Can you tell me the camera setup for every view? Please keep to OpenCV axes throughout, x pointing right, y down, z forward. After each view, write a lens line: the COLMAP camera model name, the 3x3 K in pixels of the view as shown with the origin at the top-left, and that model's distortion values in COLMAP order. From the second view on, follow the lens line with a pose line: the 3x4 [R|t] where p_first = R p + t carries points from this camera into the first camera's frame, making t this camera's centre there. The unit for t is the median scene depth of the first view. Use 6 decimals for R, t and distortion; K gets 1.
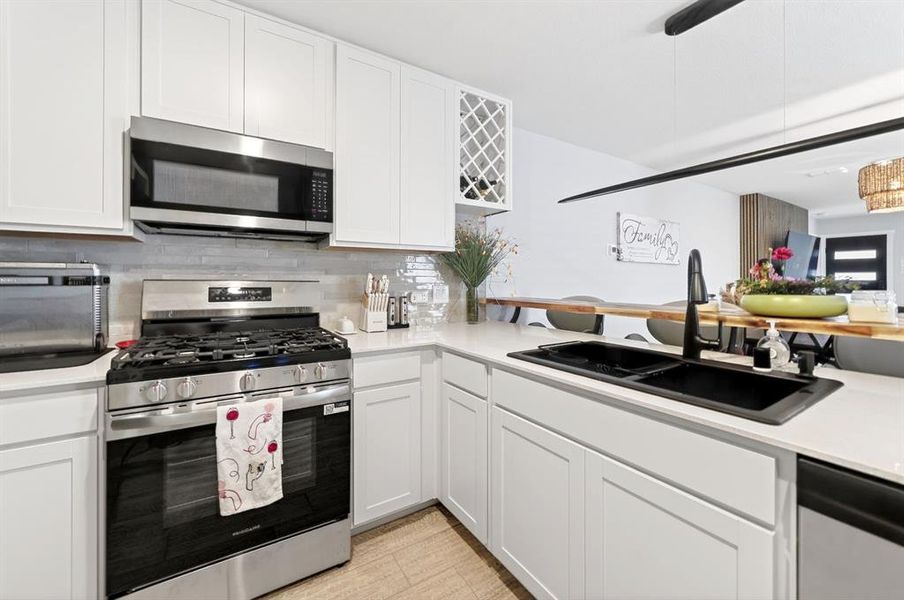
lens RADIAL K [[347.2, 0, 482.2], [0, 347.2, 277.7], [0, 0, 1]] dist [-0.001374, 0.001804]
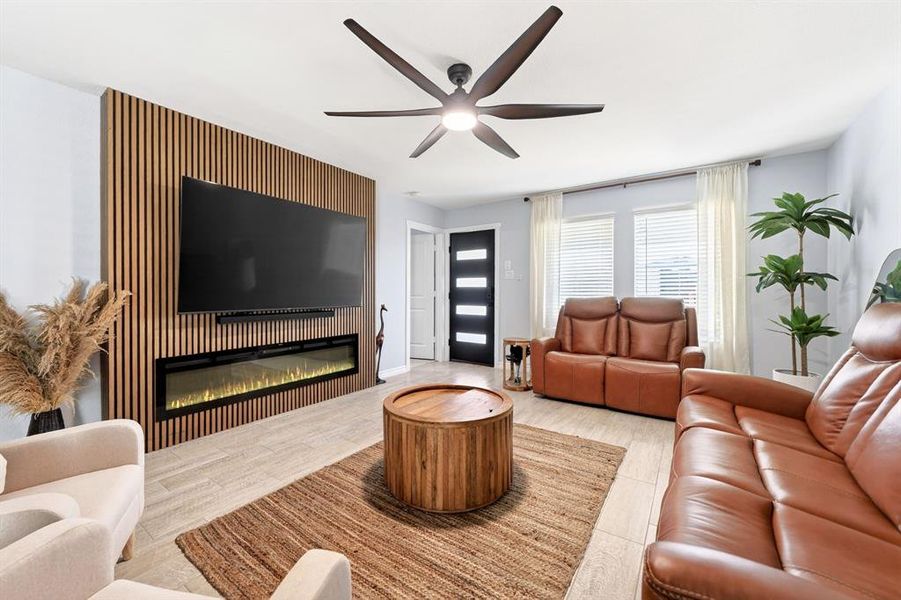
lens RADIAL K [[346.1, 0, 479.2], [0, 346.1, 294.1], [0, 0, 1]] dist [-0.001374, 0.001804]
pose [[0.913741, -0.007854, 0.406221, 1.285821], [0.003915, 0.999937, 0.010524, 0.023654], [-0.406278, -0.008026, 0.913714, 0.470724]]
